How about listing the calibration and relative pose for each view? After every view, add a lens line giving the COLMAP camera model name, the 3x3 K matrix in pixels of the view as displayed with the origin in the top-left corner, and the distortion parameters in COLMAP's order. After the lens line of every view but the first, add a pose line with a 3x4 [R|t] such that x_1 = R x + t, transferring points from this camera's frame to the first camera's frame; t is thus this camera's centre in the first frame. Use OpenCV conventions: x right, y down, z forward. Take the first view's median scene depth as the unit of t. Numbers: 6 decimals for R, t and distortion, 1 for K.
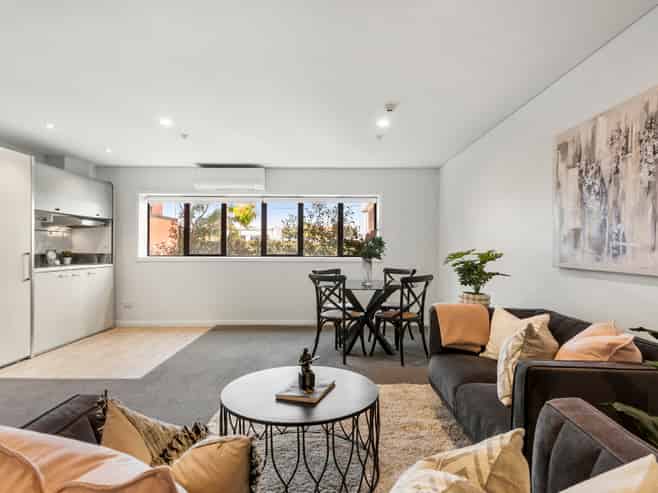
lens RADIAL K [[400.5, 0, 333.8], [0, 400.5, 246.3], [0, 0, 1]] dist [0.020225, -0.001732]
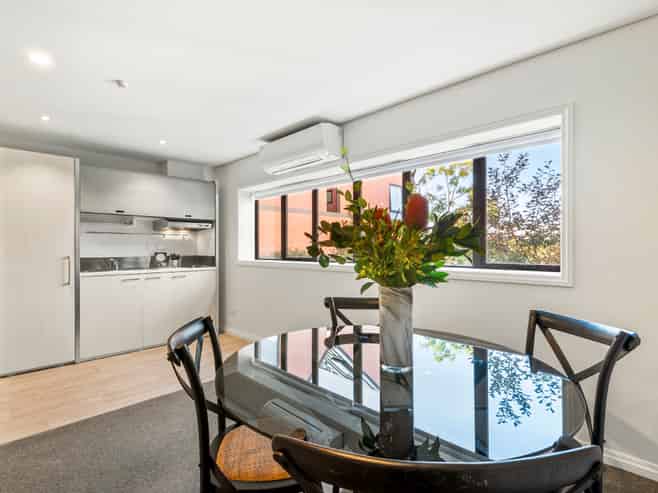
lens RADIAL K [[331.7, 0, 328.4], [0, 331.7, 245.2], [0, 0, 1]] dist [0.004707, 0.000798]
pose [[0.706460, -0.011284, -0.707663, 0.260321], [0.010372, 0.999931, -0.005590, -0.000723], [0.707677, -0.003391, 0.706528, 0.857570]]
